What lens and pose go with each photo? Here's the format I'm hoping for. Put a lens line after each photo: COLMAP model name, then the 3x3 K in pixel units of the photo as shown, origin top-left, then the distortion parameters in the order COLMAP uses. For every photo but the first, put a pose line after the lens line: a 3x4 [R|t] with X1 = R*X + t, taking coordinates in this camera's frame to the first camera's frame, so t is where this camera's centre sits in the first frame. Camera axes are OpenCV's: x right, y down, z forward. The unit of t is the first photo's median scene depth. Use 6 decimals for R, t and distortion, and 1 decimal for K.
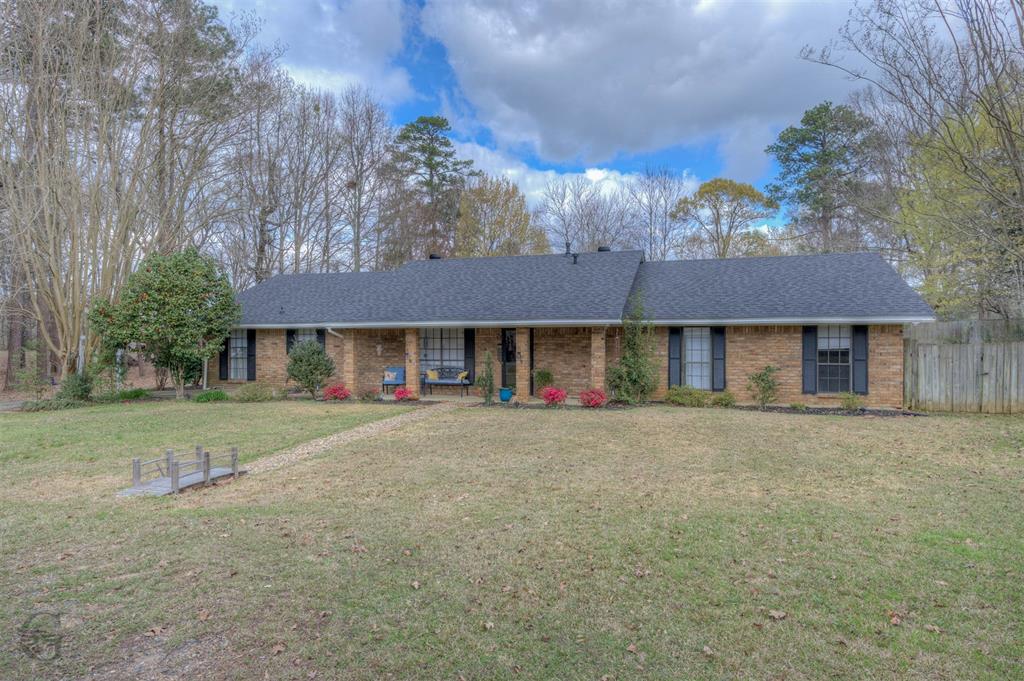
lens RADIAL K [[610.0, 0, 512.0], [0, 610.0, 340.5], [0, 0, 1]] dist [0.035066, -0.000875]
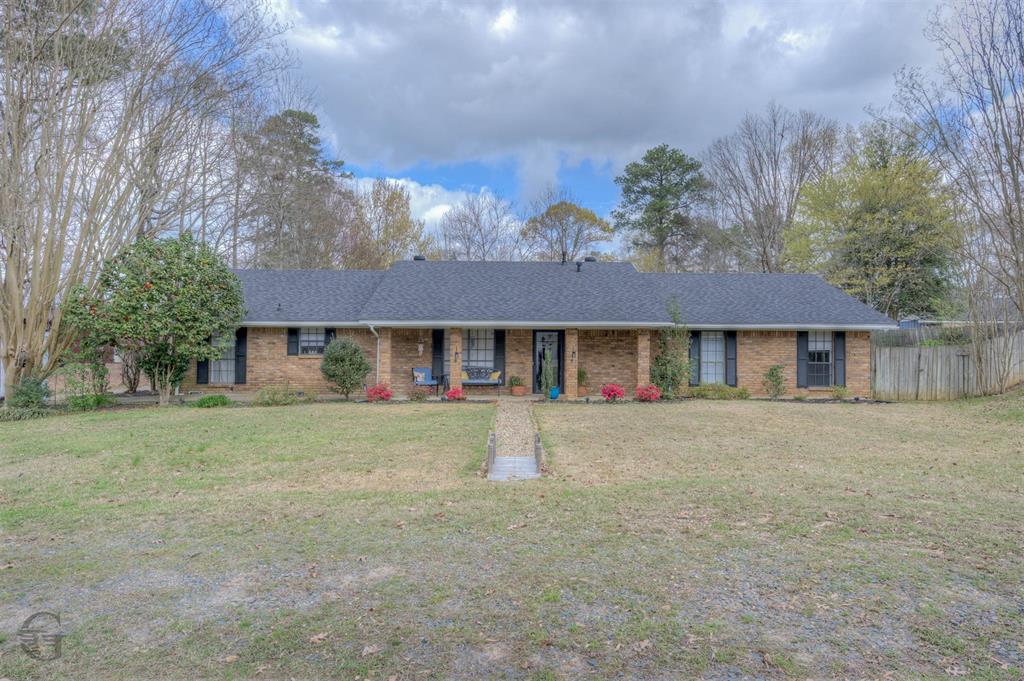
lens RADIAL K [[610.0, 0, 512.0], [0, 610.0, 340.5], [0, 0, 1]] dist [0.035066, -0.000875]
pose [[0.952997, 0.012876, 0.302705, -0.399335], [-0.006720, 0.999749, -0.021370, 0.022551], [-0.302904, 0.018332, 0.952845, 0.022571]]
